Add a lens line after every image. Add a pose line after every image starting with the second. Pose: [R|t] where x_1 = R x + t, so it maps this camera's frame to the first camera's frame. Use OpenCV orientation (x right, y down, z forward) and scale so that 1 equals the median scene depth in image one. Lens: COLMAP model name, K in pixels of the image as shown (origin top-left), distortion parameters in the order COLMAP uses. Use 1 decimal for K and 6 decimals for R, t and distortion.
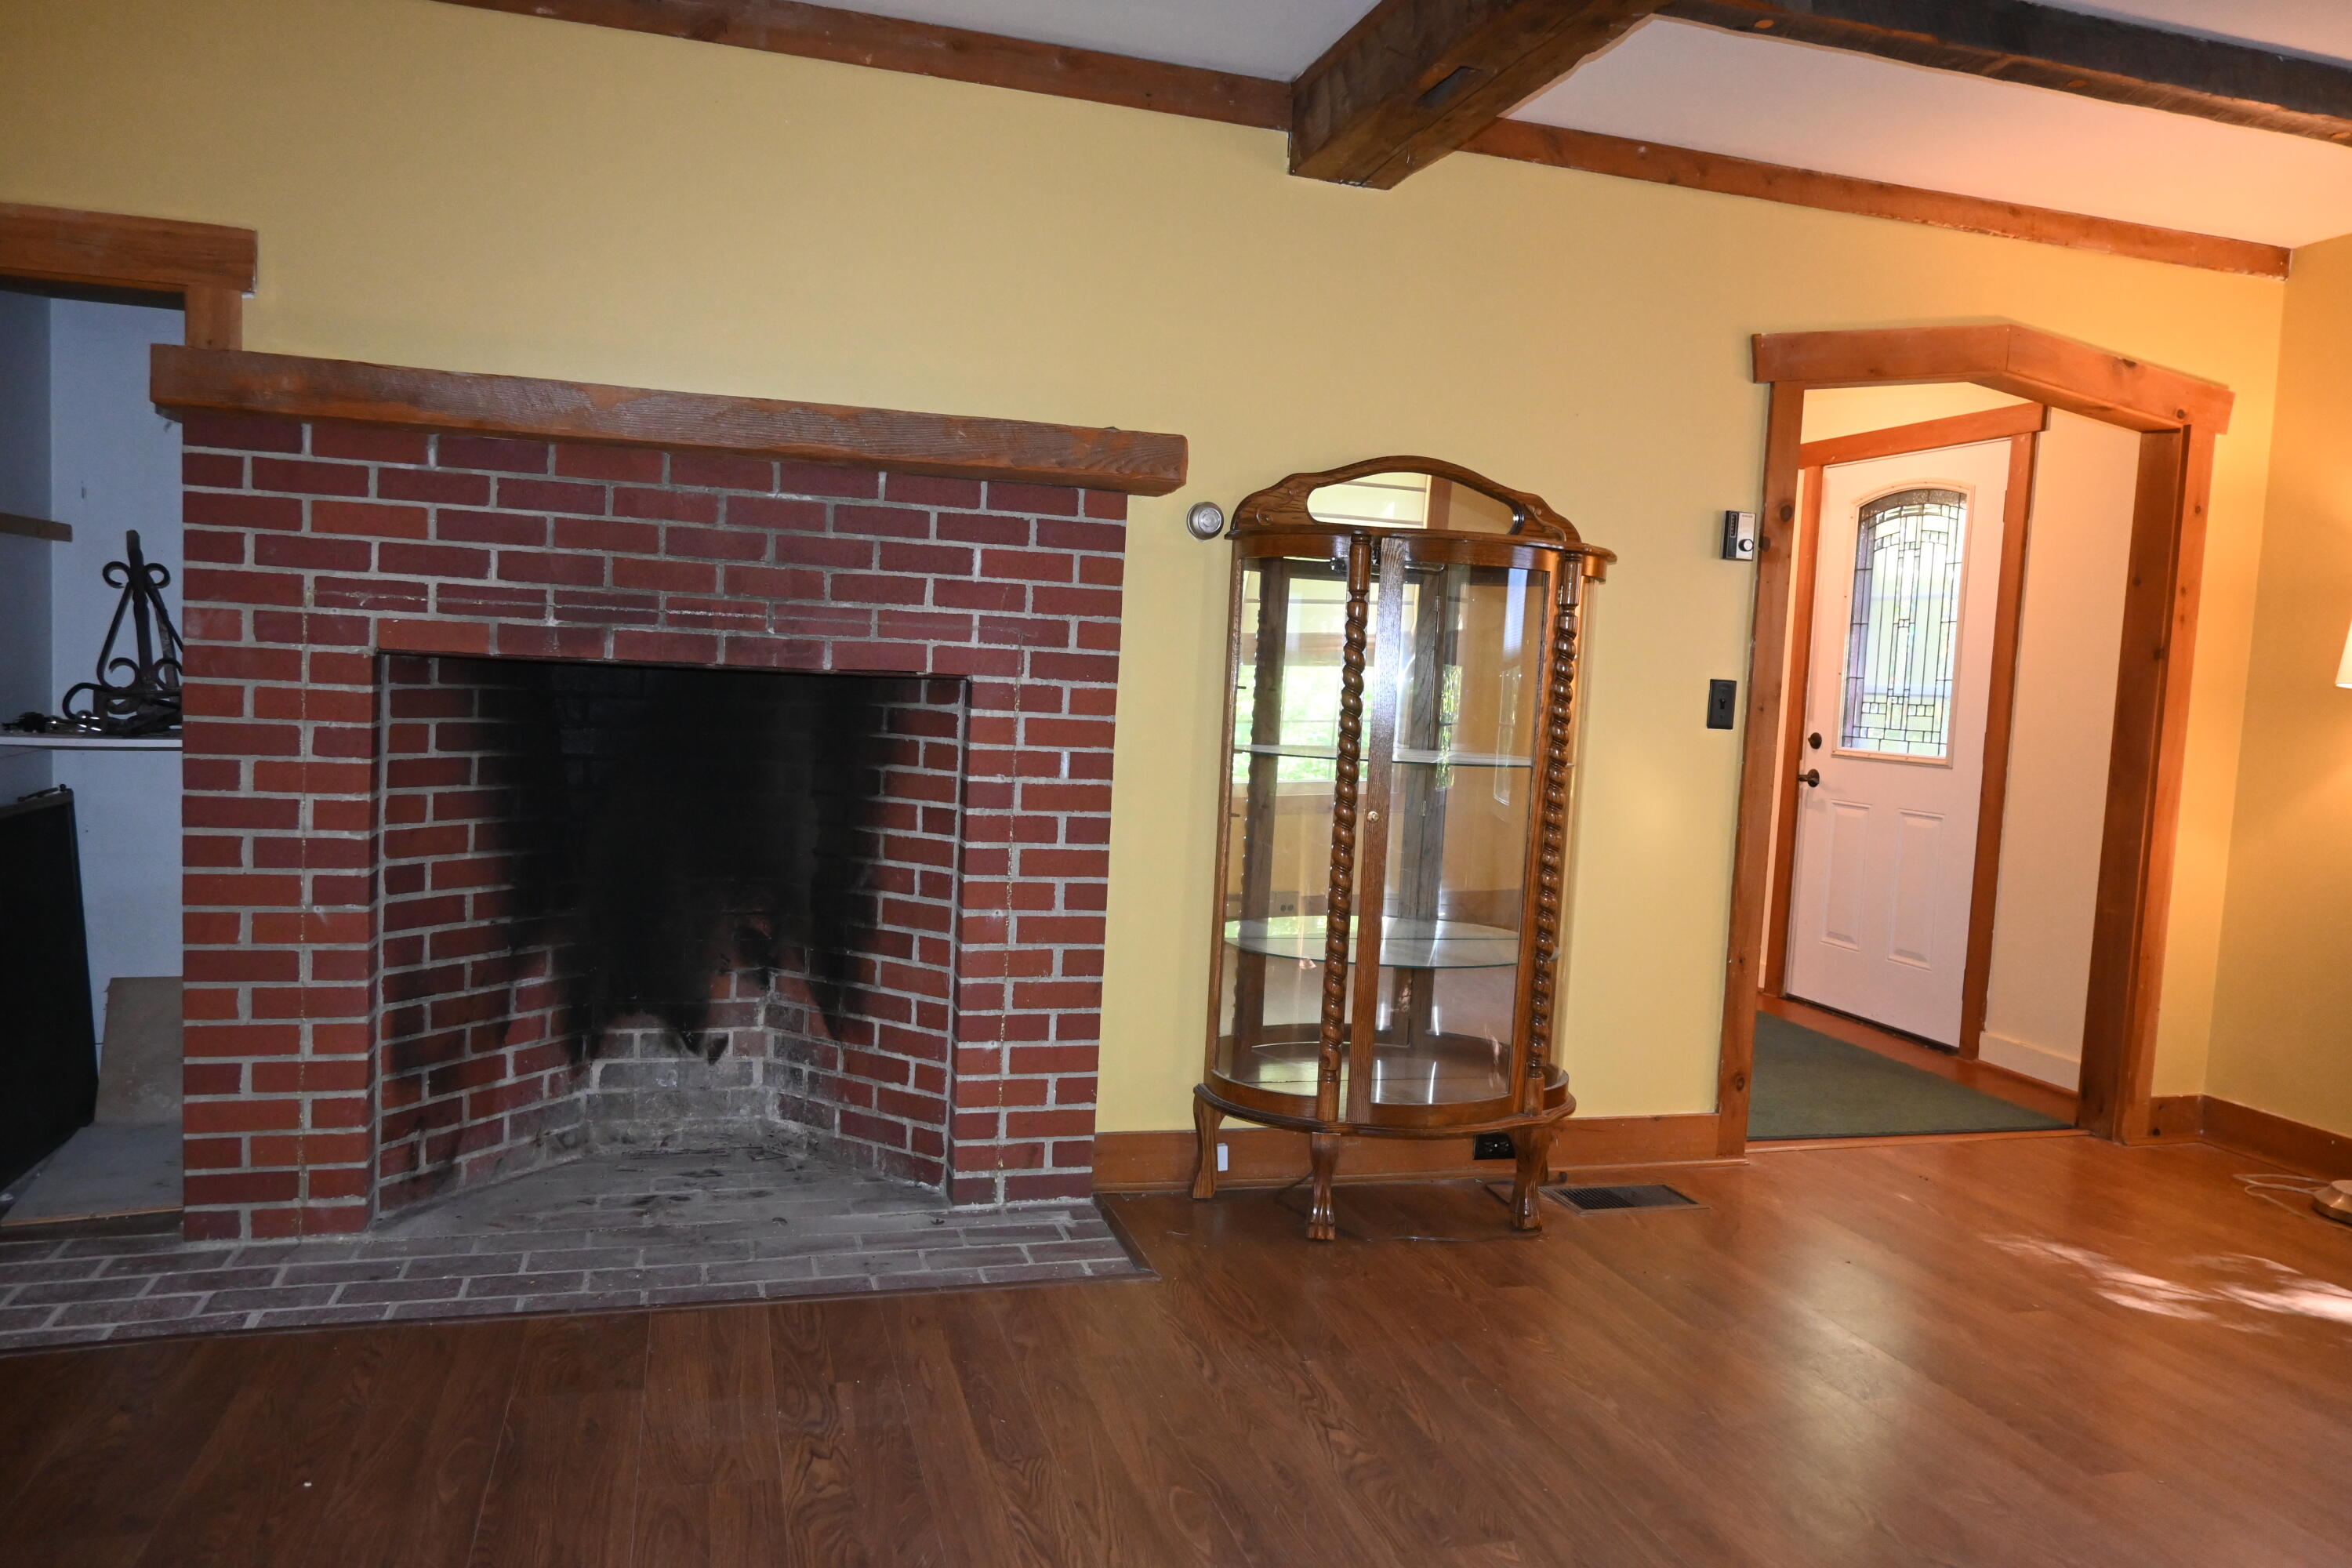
lens RADIAL K [[1597.6, 0, 1176.2], [0, 1597.6, 784.5], [0, 0, 1]] dist [-0.007266, 0.005004]
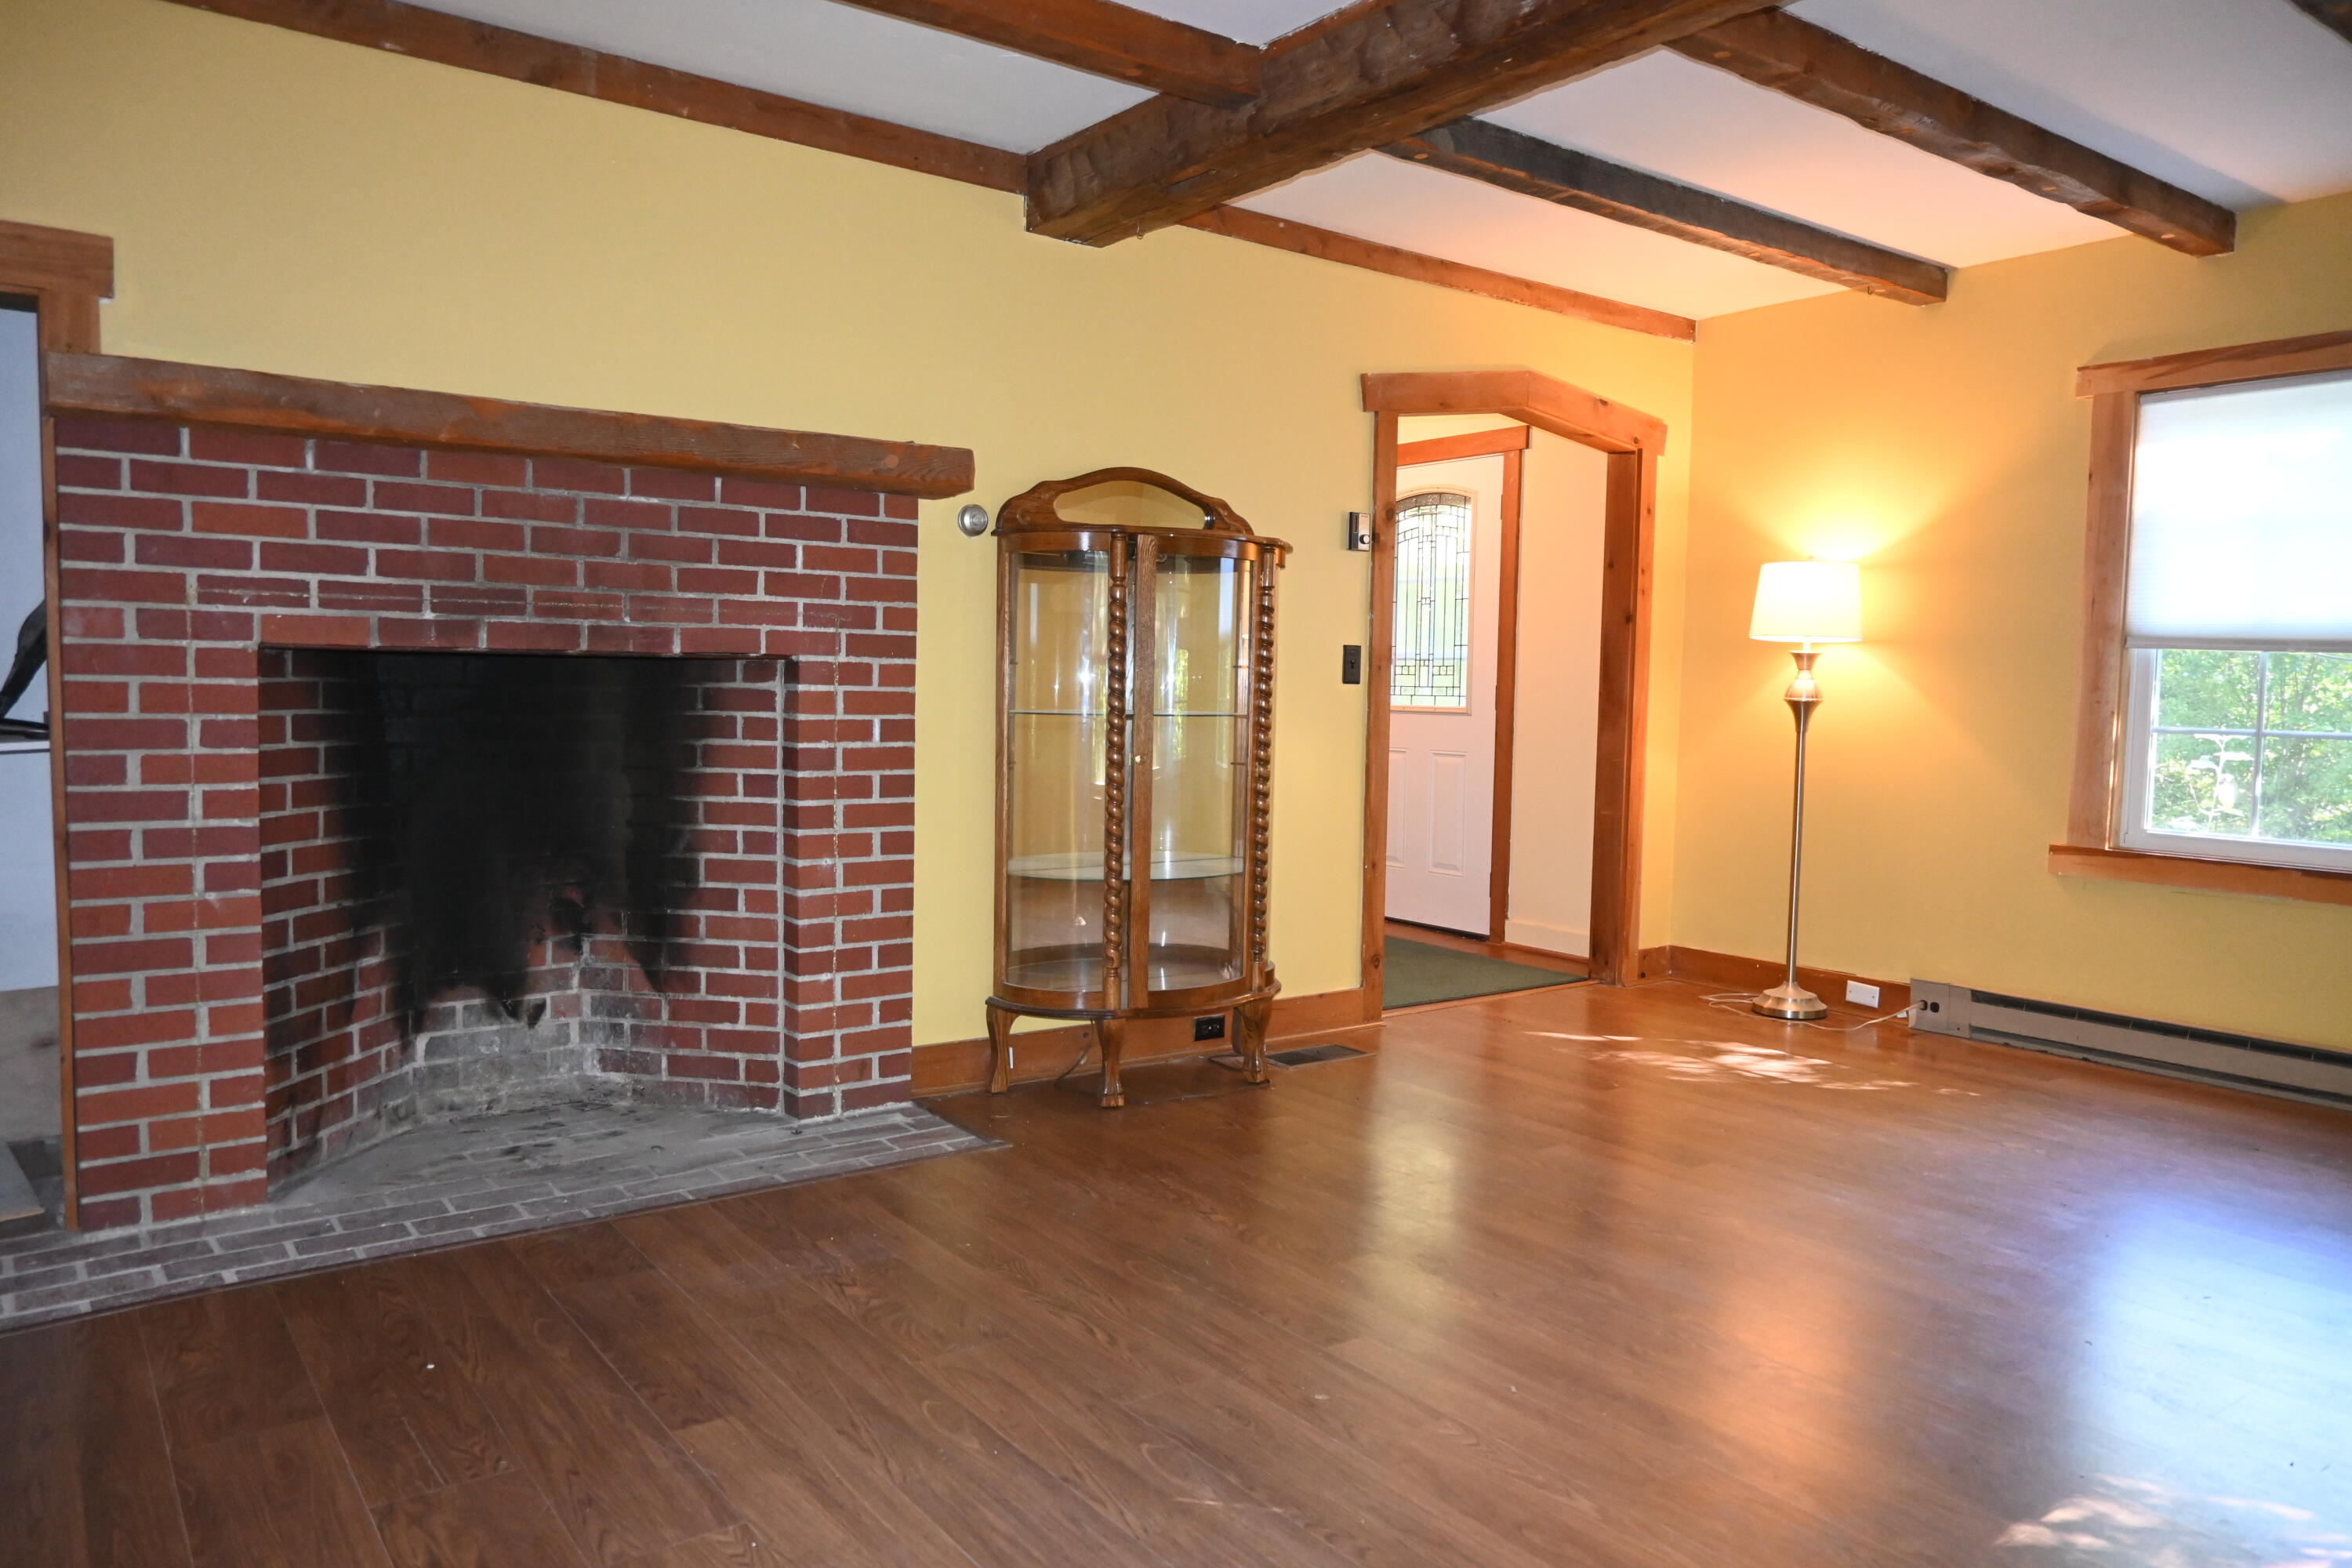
lens RADIAL K [[1597.6, 0, 1175.0], [0, 1597.6, 783.2], [0, 0, 1]] dist [-0.007266, 0.005004]
pose [[0.938330, -0.056040, 0.341170, -0.263416], [0.055045, 0.998404, 0.012603, 0.023456], [-0.341332, 0.006954, 0.939917, -0.167059]]
